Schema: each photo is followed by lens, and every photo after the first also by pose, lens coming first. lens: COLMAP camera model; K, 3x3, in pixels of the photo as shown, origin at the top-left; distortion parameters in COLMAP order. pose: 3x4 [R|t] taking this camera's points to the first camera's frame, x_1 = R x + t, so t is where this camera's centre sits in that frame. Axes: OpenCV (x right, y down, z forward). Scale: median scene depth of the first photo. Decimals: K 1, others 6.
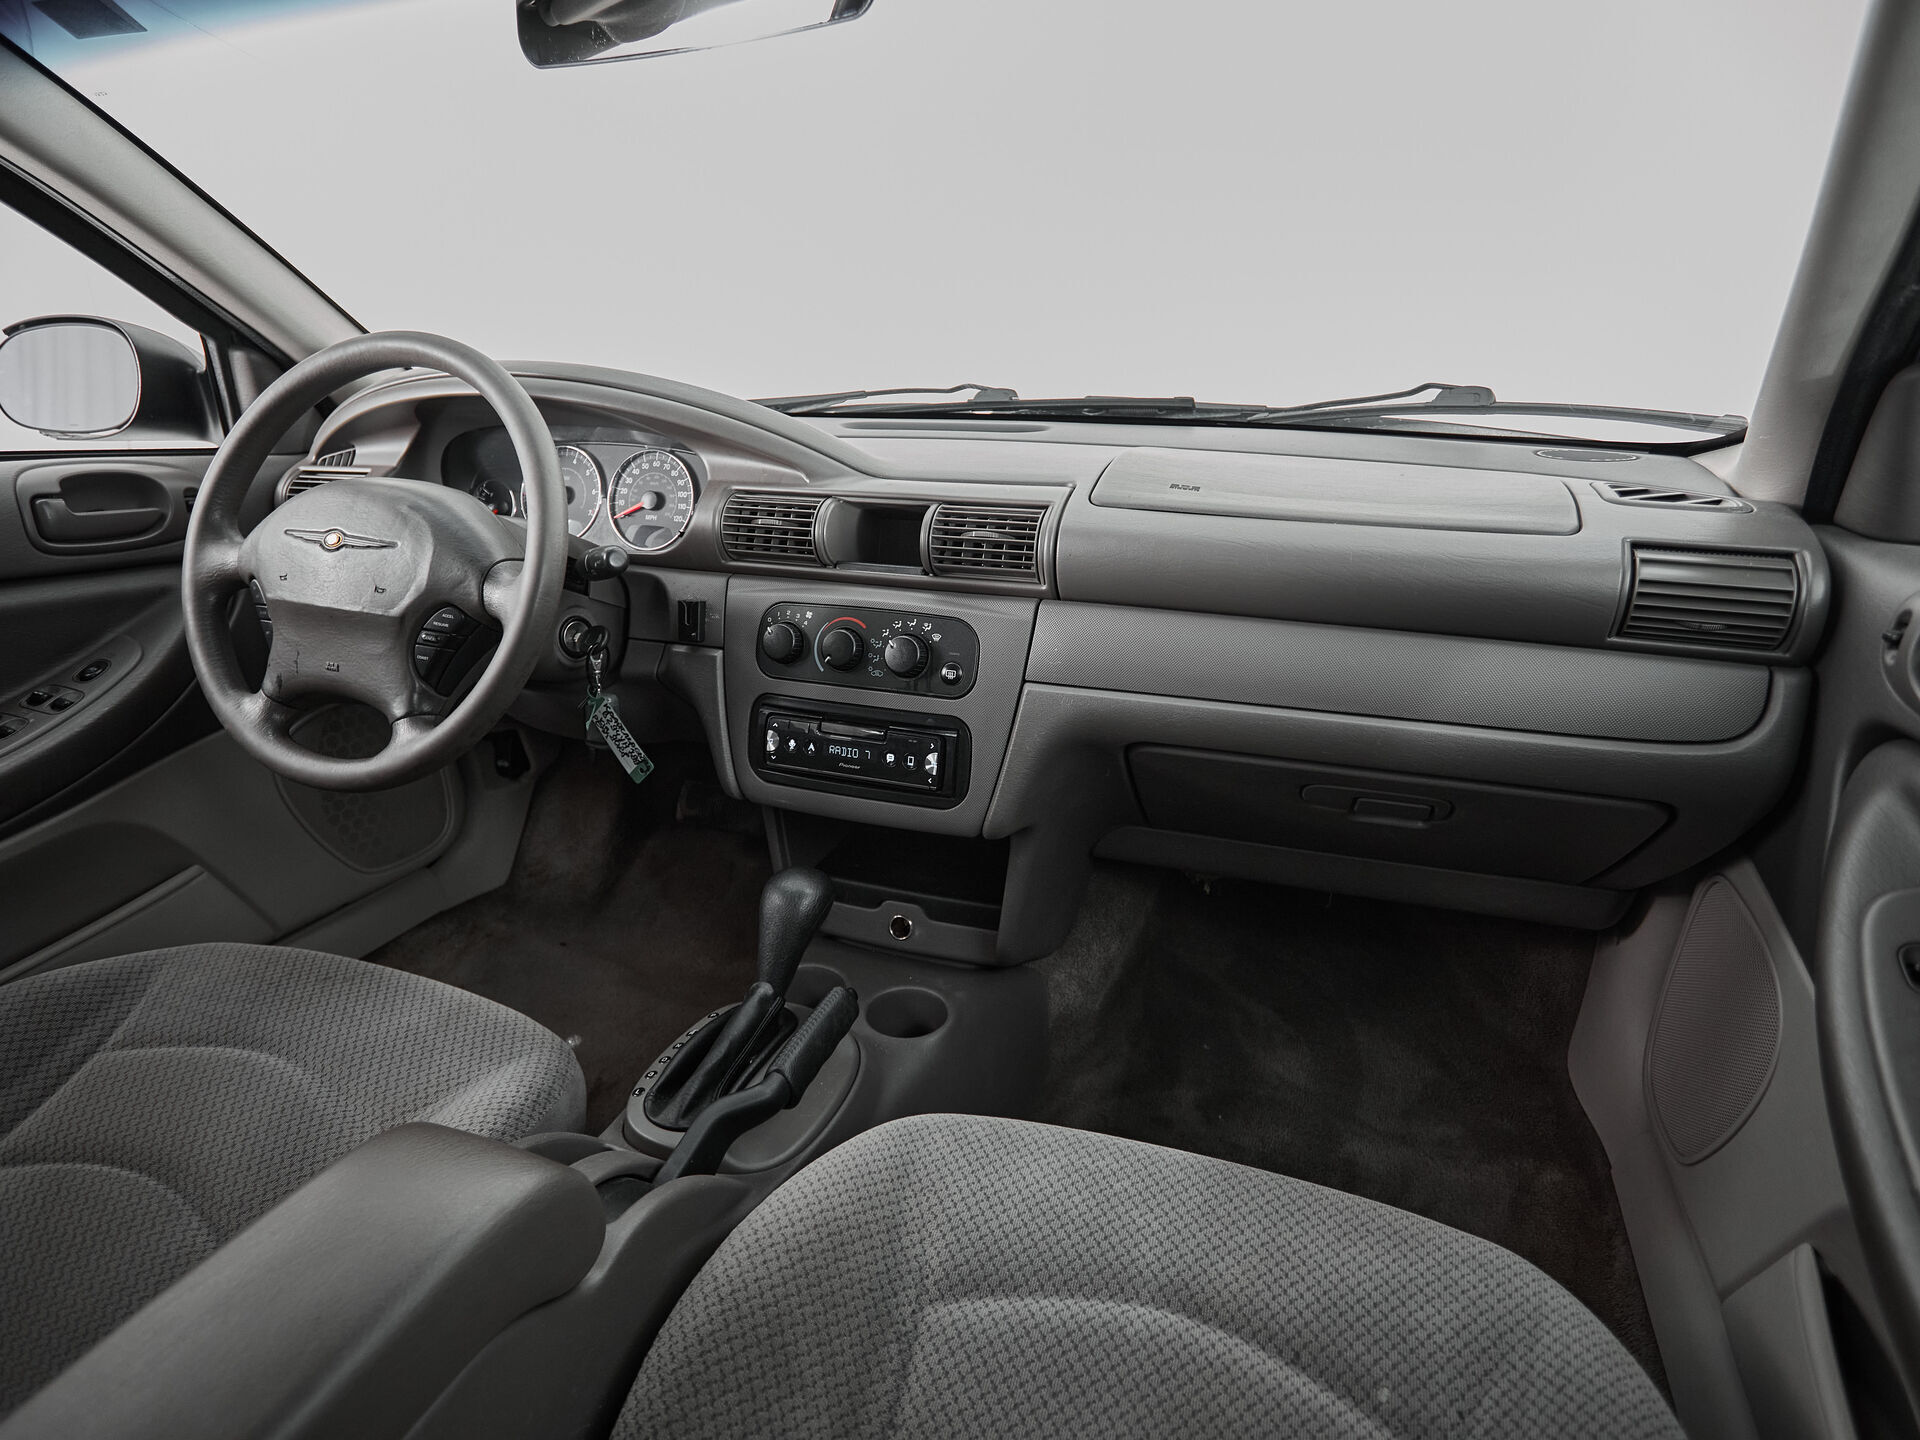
lens RADIAL K [[1110.2, 0, 944.7], [0, 1110.2, 724.9], [0, 0, 1]] dist [-0.000271, -0.000745]
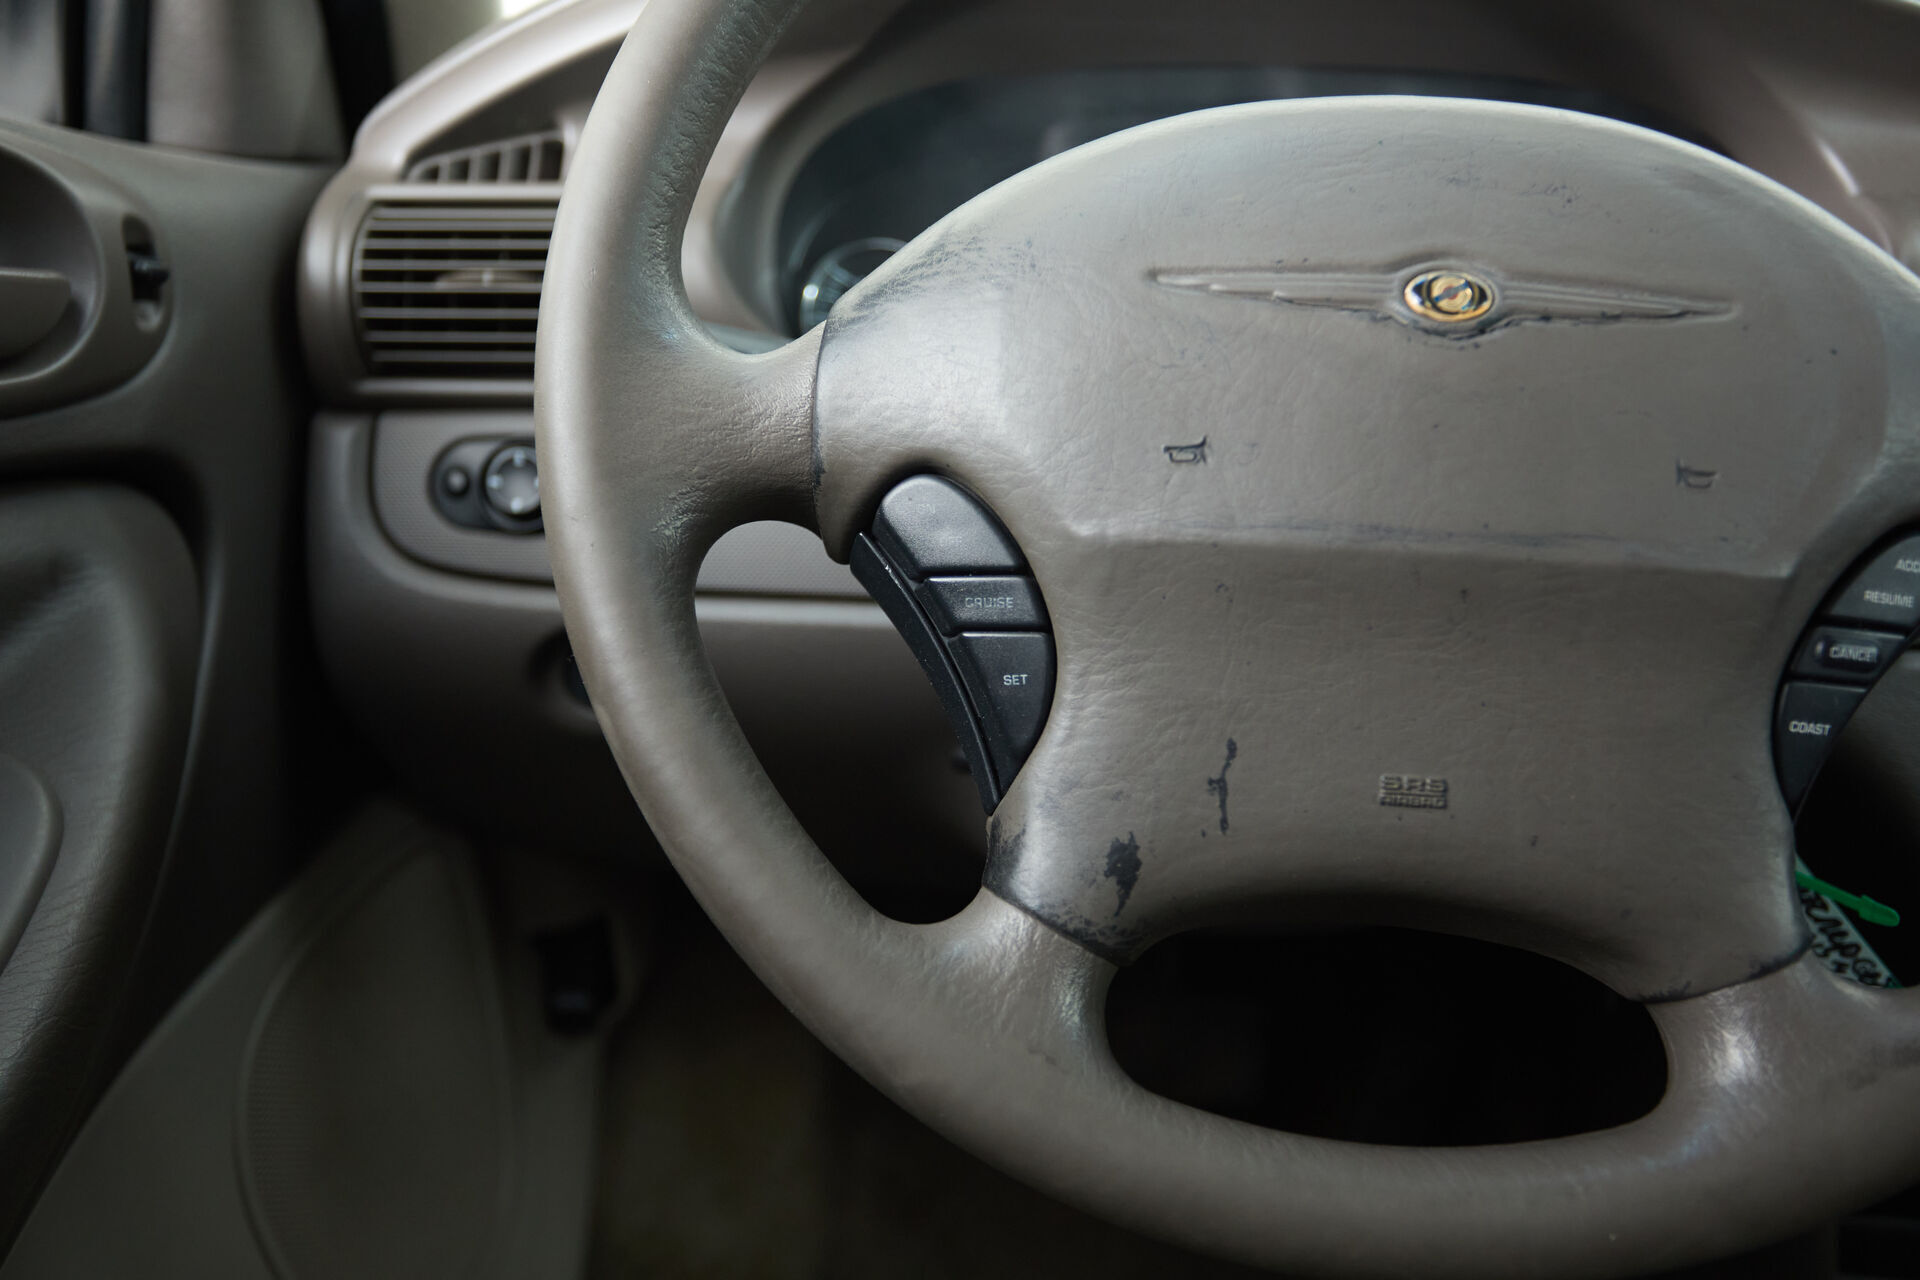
lens RADIAL K [[1684.2, 0, 960.0], [0, 1684.2, 640.0], [0, 0, 1]] dist [-0.029948, 0.094085]
pose [[0.951941, -0.056740, 0.300981, -0.699017], [0.081944, 0.994049, -0.071777, -0.061920], [-0.295117, 0.092991, 0.950925, 0.602690]]
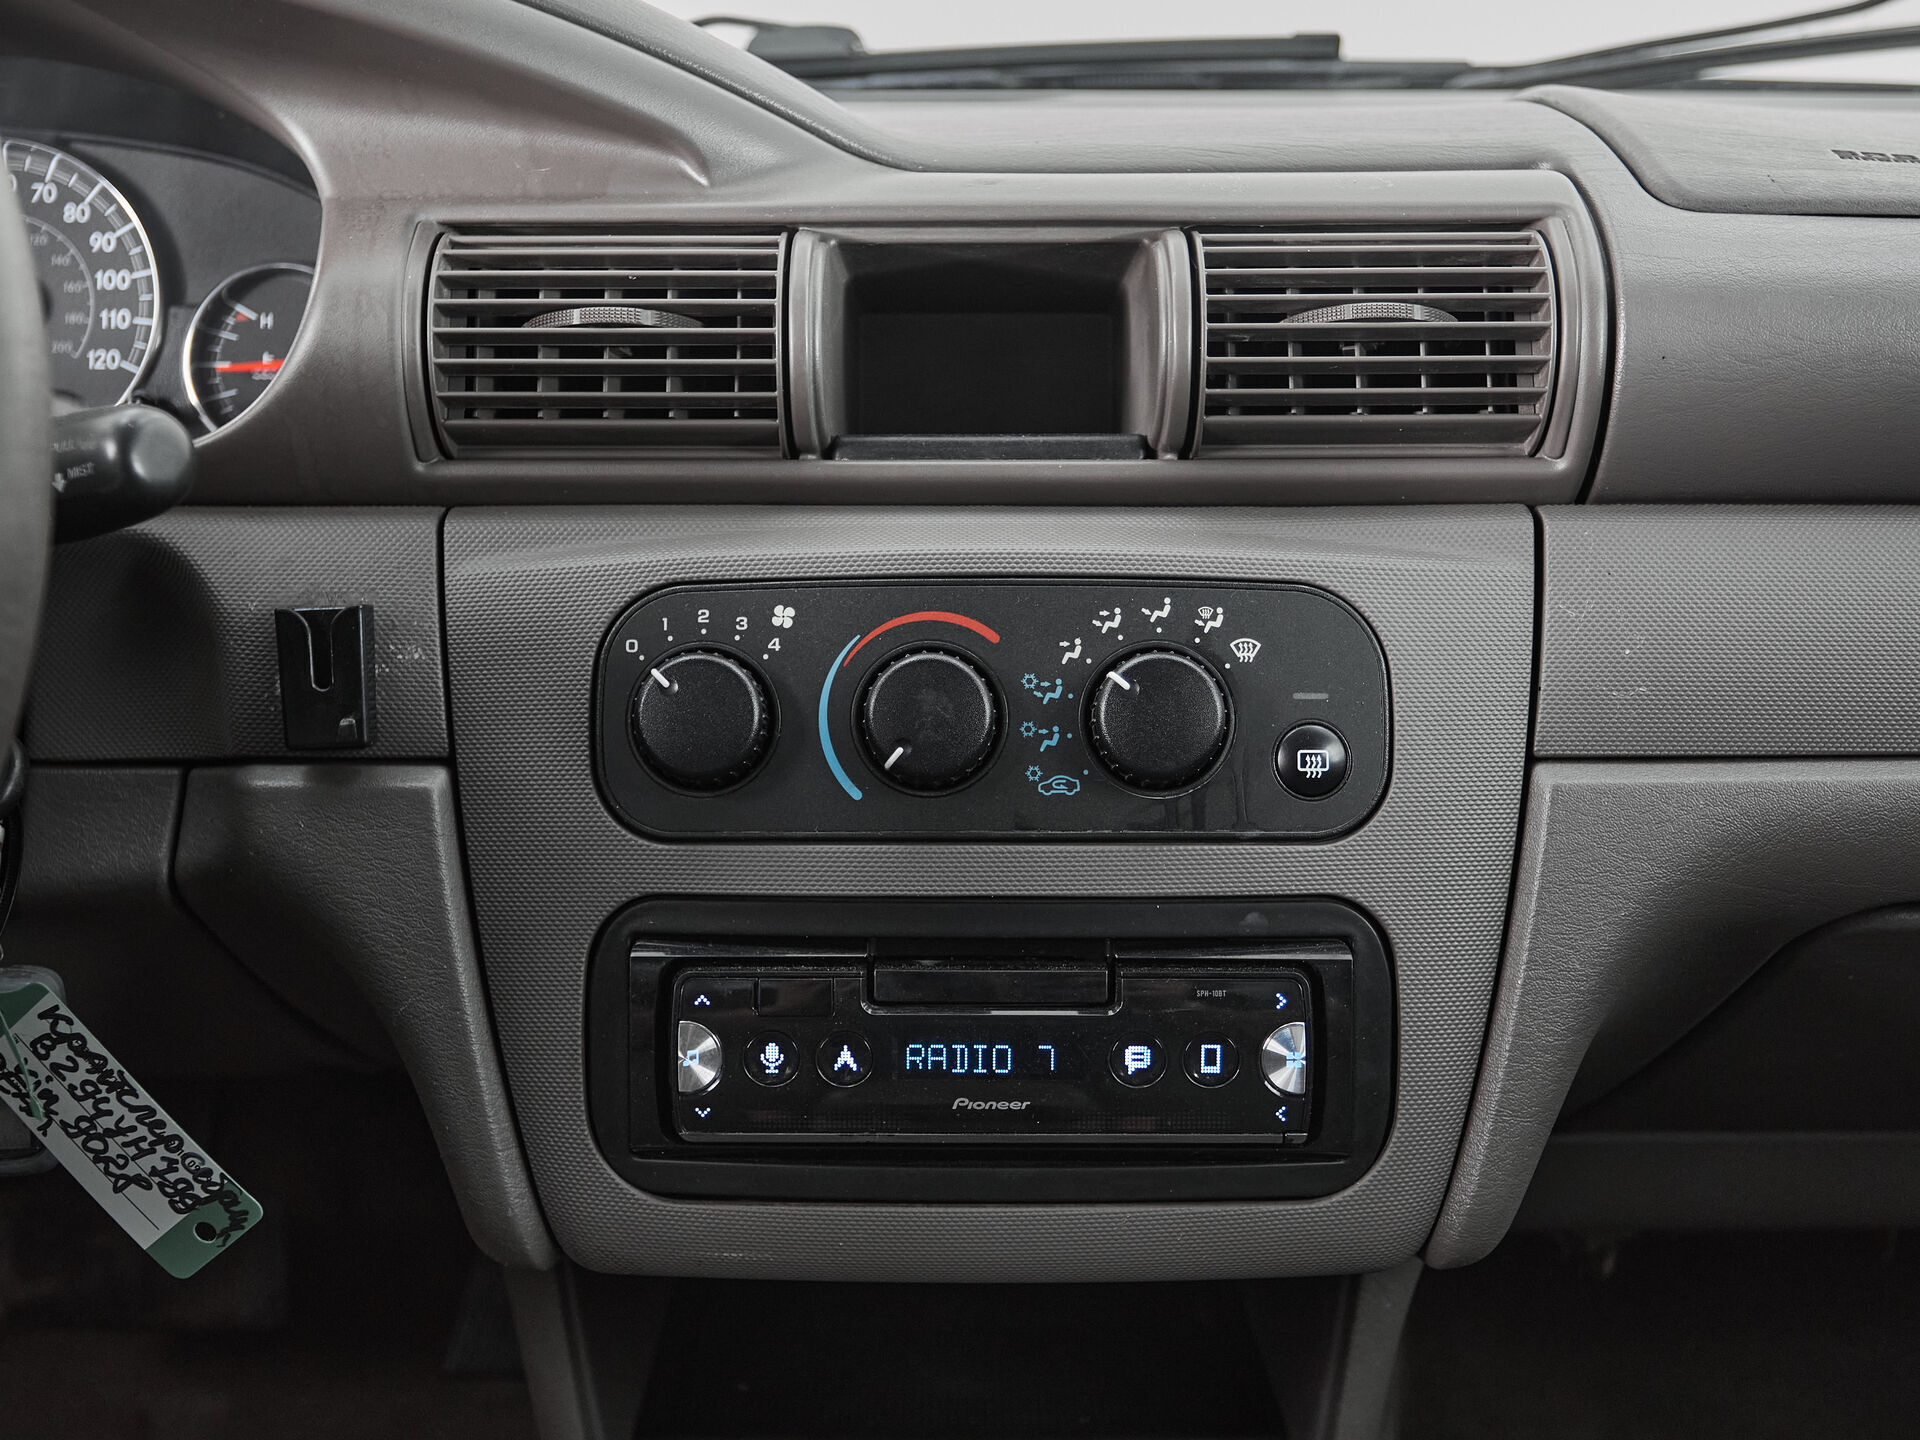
lens RADIAL K [[2282.6, 0, 962.8], [0, 2282.6, 705.2], [0, 0, 1]] dist [-0.008237, 0.028897]
pose [[0.935063, -0.093405, 0.341955, -0.288013], [0.118089, 0.991638, -0.052043, -0.037770], [-0.334234, 0.089045, 0.938274, 0.409036]]
